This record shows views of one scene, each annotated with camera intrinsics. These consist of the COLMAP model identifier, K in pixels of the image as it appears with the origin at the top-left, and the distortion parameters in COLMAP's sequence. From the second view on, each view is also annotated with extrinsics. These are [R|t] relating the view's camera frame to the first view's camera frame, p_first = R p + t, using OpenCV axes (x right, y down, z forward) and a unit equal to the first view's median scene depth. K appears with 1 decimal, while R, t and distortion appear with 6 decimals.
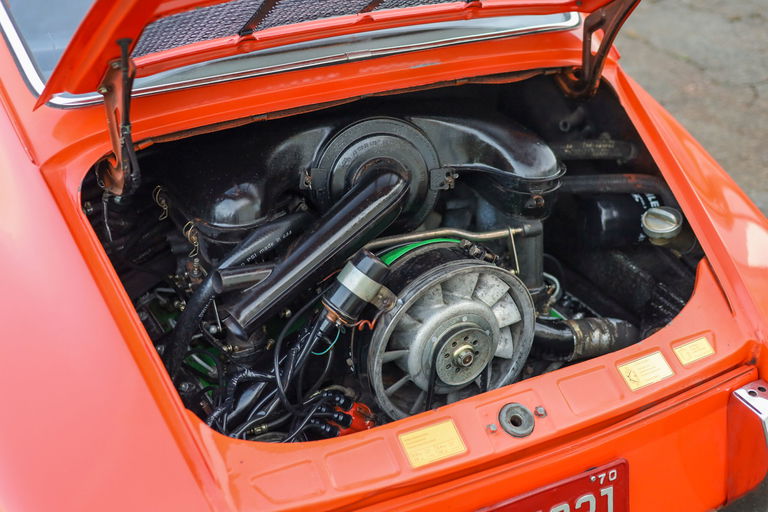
lens RADIAL K [[1093.3, 0, 384.0], [0, 1093.3, 256.0], [0, 0, 1]] dist [0.012253, 0.000794]
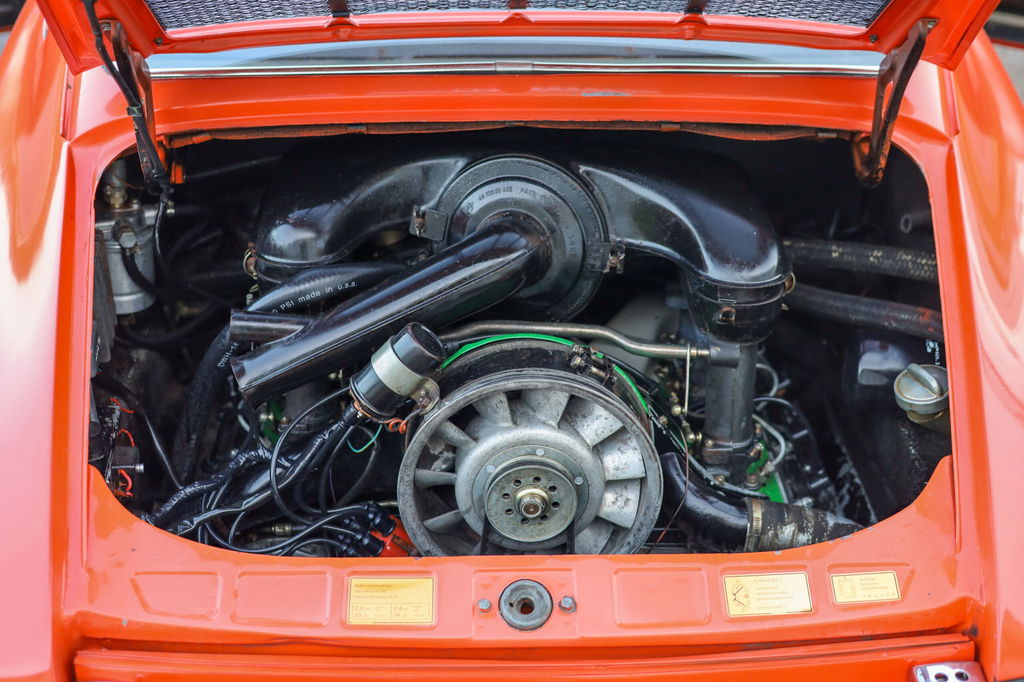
lens RADIAL K [[1473.9, 0, 512.0], [0, 1473.9, 341.0], [0, 0, 1]] dist [0.019753, -0.040465]
pose [[0.894147, 0.210187, -0.395376, 0.418926], [-0.210002, 0.976697, 0.044303, -0.051092], [0.395474, 0.043416, 0.917450, 0.112836]]
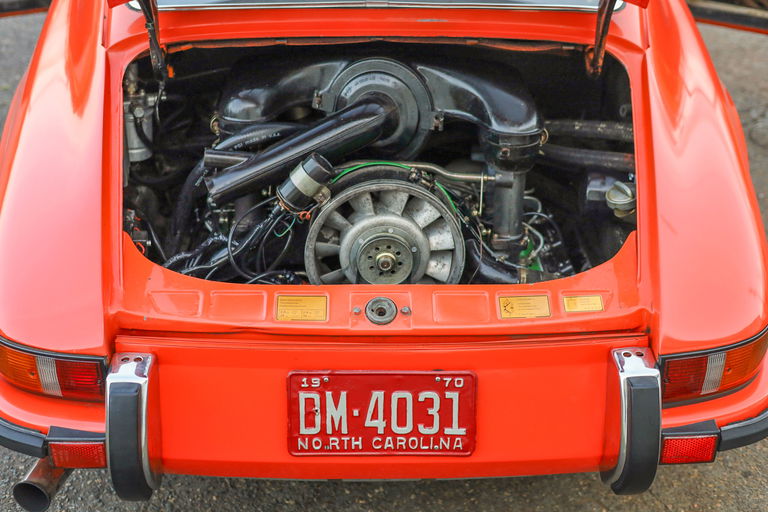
lens RADIAL K [[1152.1, 0, 365.5], [0, 1152.1, 254.3], [0, 0, 1]] dist [0.028492, 0.065539]
pose [[0.888152, 0.202769, -0.412396, 0.565108], [-0.215794, 0.976319, 0.015300, 0.069185], [0.405732, 0.075404, 0.910876, -0.139582]]
